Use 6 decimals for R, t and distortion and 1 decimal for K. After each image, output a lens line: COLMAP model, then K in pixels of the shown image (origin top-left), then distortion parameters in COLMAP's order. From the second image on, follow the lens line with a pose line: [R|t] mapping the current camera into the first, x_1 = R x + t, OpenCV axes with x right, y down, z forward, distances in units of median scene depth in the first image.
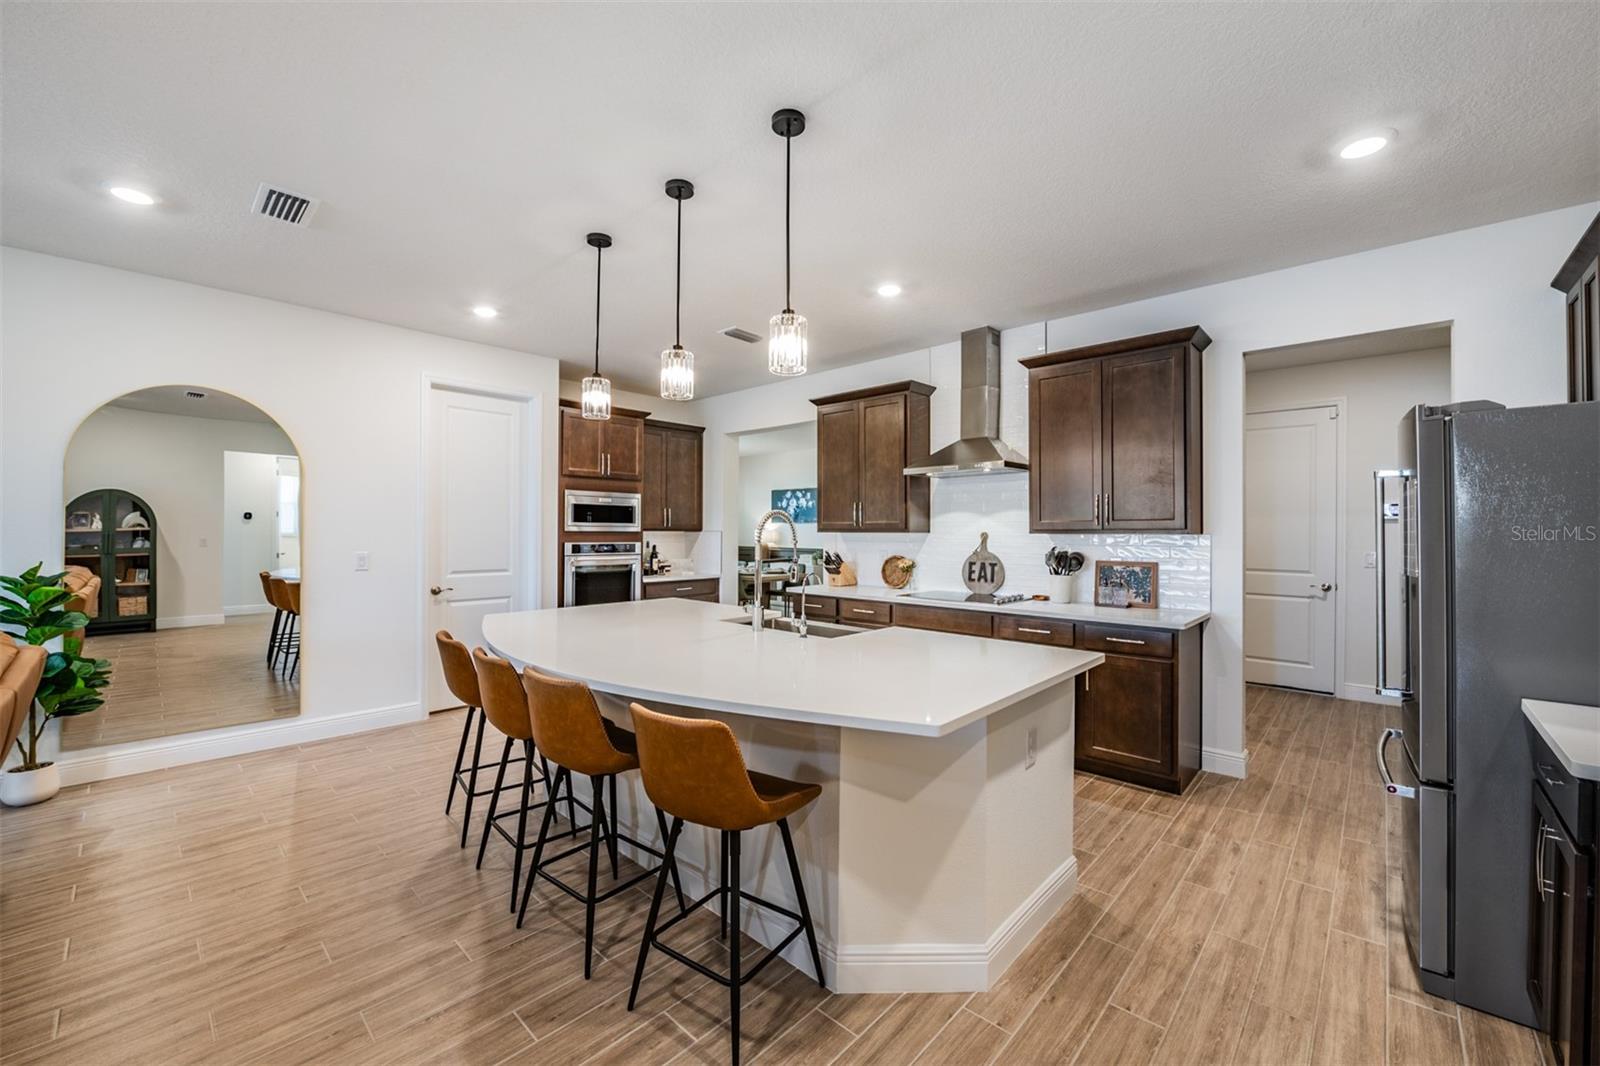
lens RADIAL K [[631.3, 0, 799.8], [0, 631.3, 525.7], [0, 0, 1]] dist [-0.013843, -0.000344]
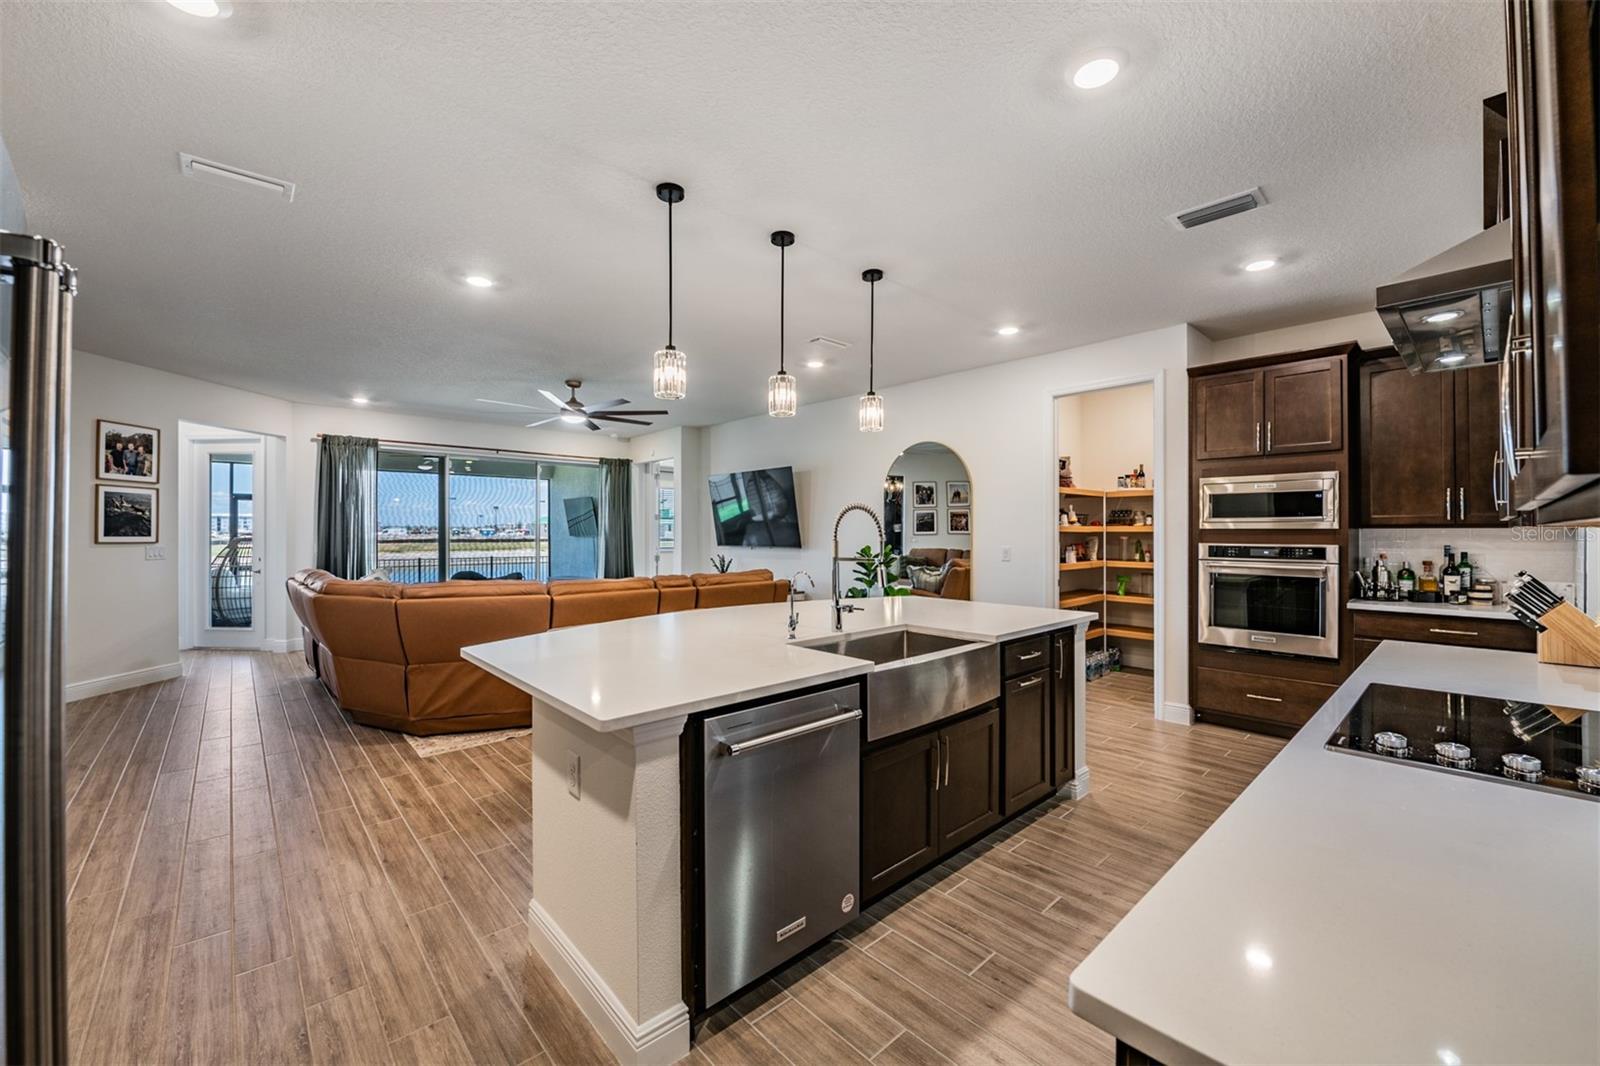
lens RADIAL K [[629.9, 0, 796.2], [0, 629.9, 528.3], [0, 0, 1]] dist [-0.010877, -0.000467]
pose [[-0.080199, -0.008256, -0.996745, 0.562844], [0.009844, 0.999910, -0.009075, 0.011683], [0.996730, -0.010540, -0.080110, 0.642633]]
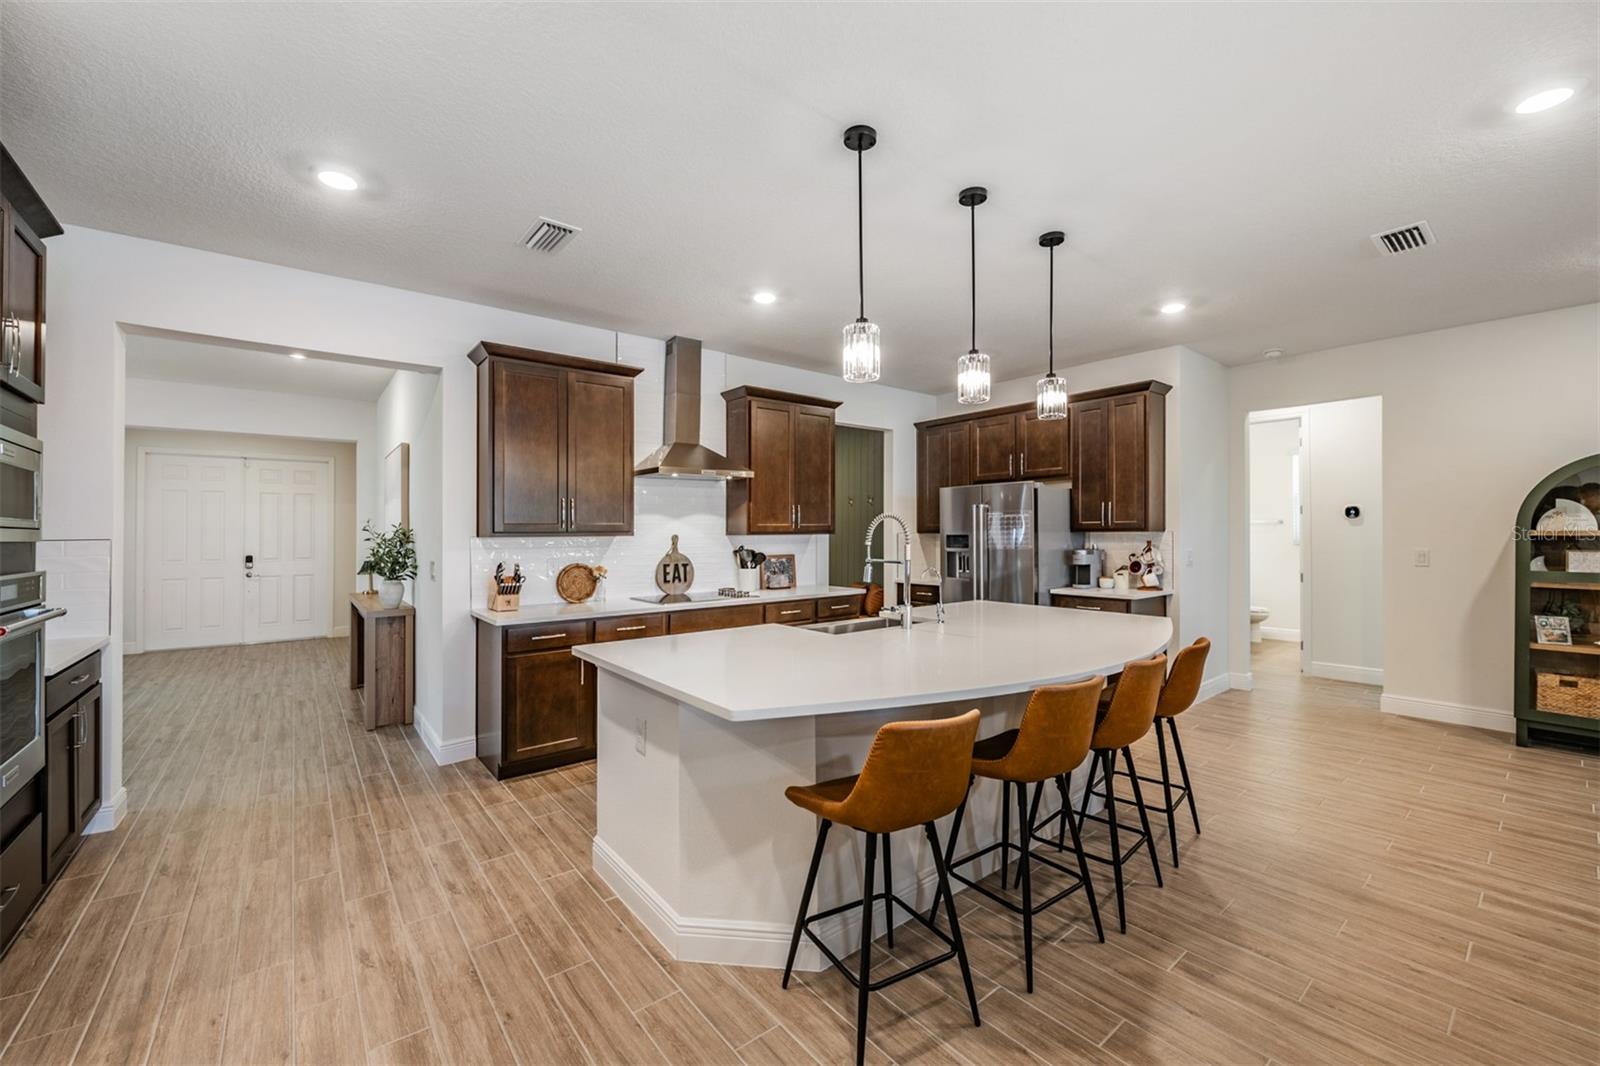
lens RADIAL K [[643.4, 0, 801.6], [0, 643.4, 526.9], [0, 0, 1]] dist [0.000831, -0.003654]
pose [[0.140121, 0.003679, 0.990127, -0.725692], [-0.002278, 0.999992, -0.003394, 0.000845], [-0.990132, -0.001780, 0.140129, 0.645277]]
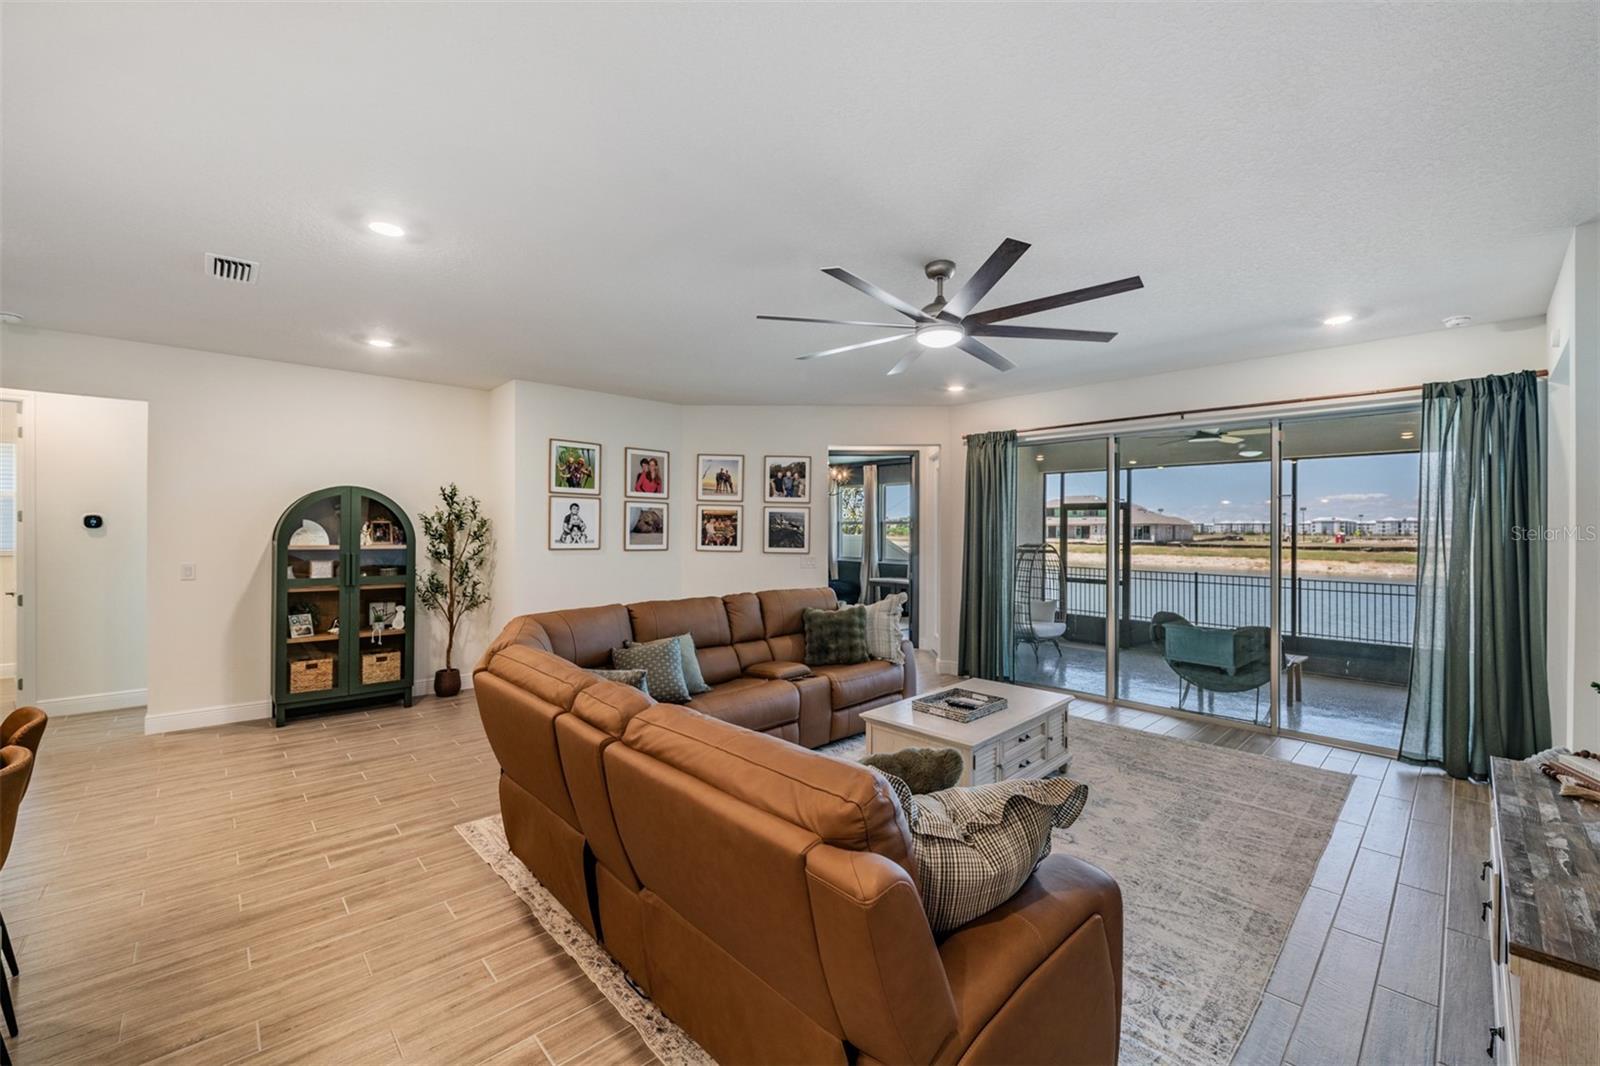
lens RADIAL K [[637.3, 0, 800.7], [0, 637.3, 526.1], [0, 0, 1]] dist [-0.014446, -0.000309]
pose [[-0.998214, -0.011389, 0.058643, -0.631049], [-0.012379, 0.999787, -0.016536, -0.022488], [-0.058442, -0.017233, -0.998142, 0.759460]]
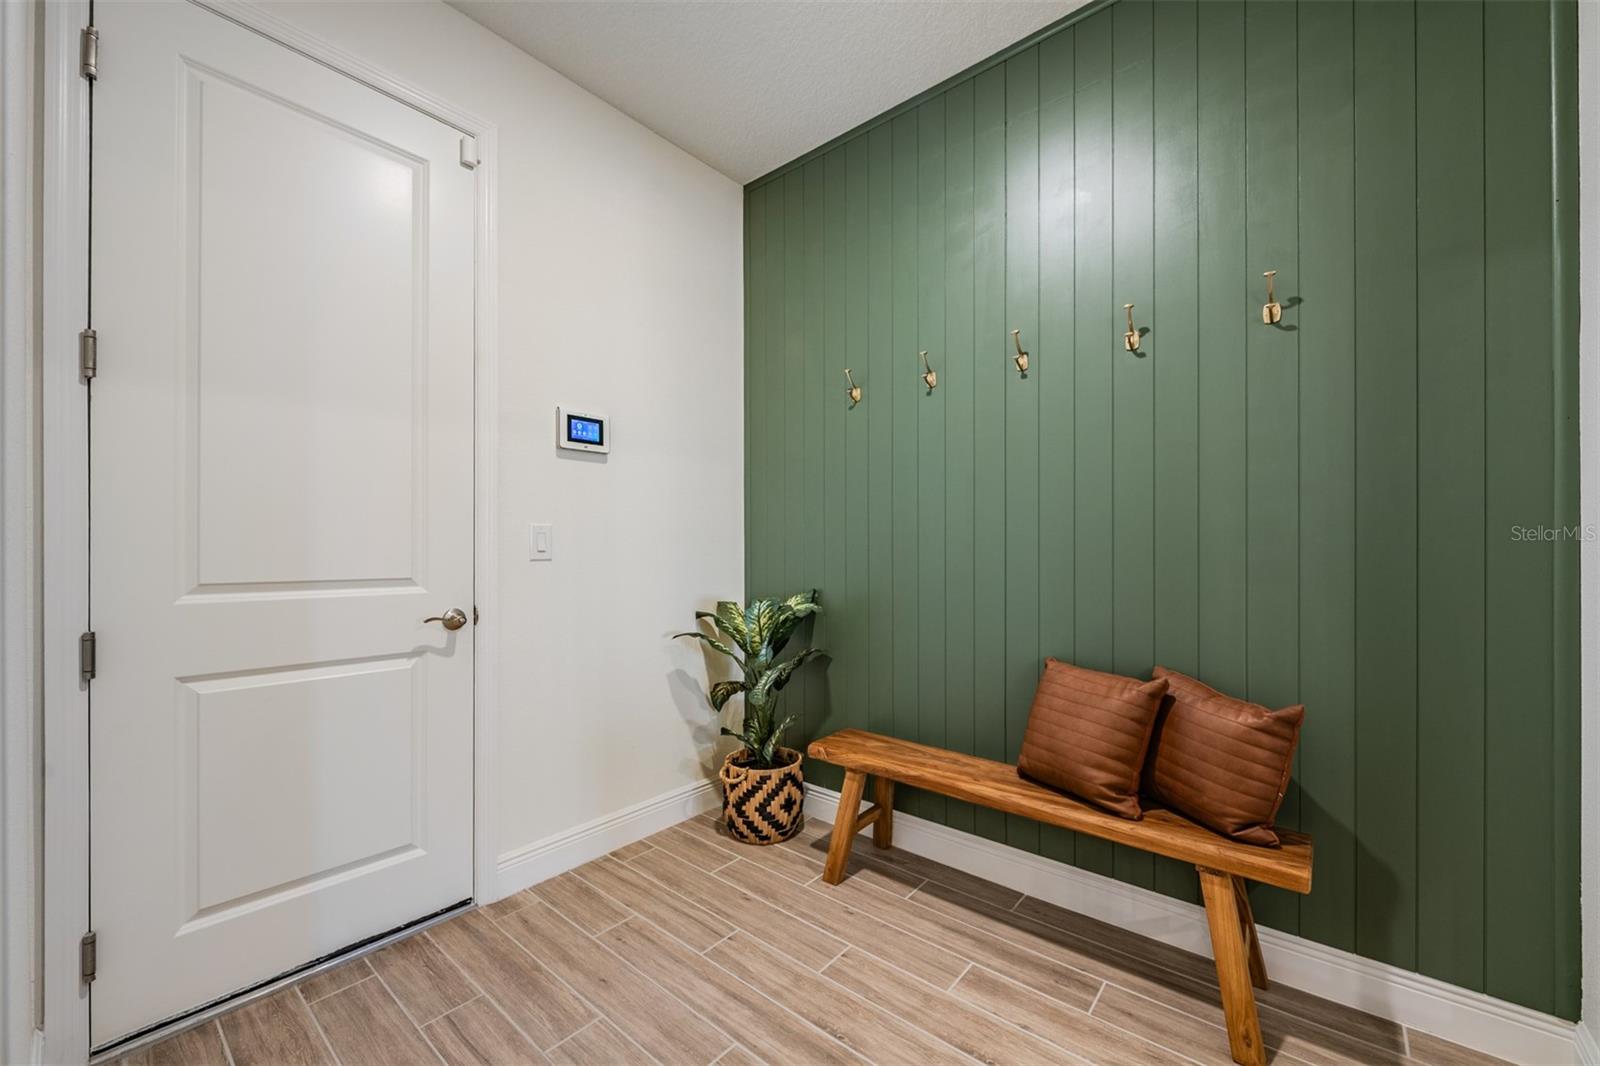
lens RADIAL K [[631.9, 0, 804.4], [0, 631.9, 545.4], [0, 0, 1]] dist [0.001234, -0.004289]
pose [[-0.062373, -0.001720, 0.998051, 0.525513], [-0.009587, 0.999953, 0.001125, 0.060659], [-0.998007, -0.009498, -0.062387, 0.937110]]
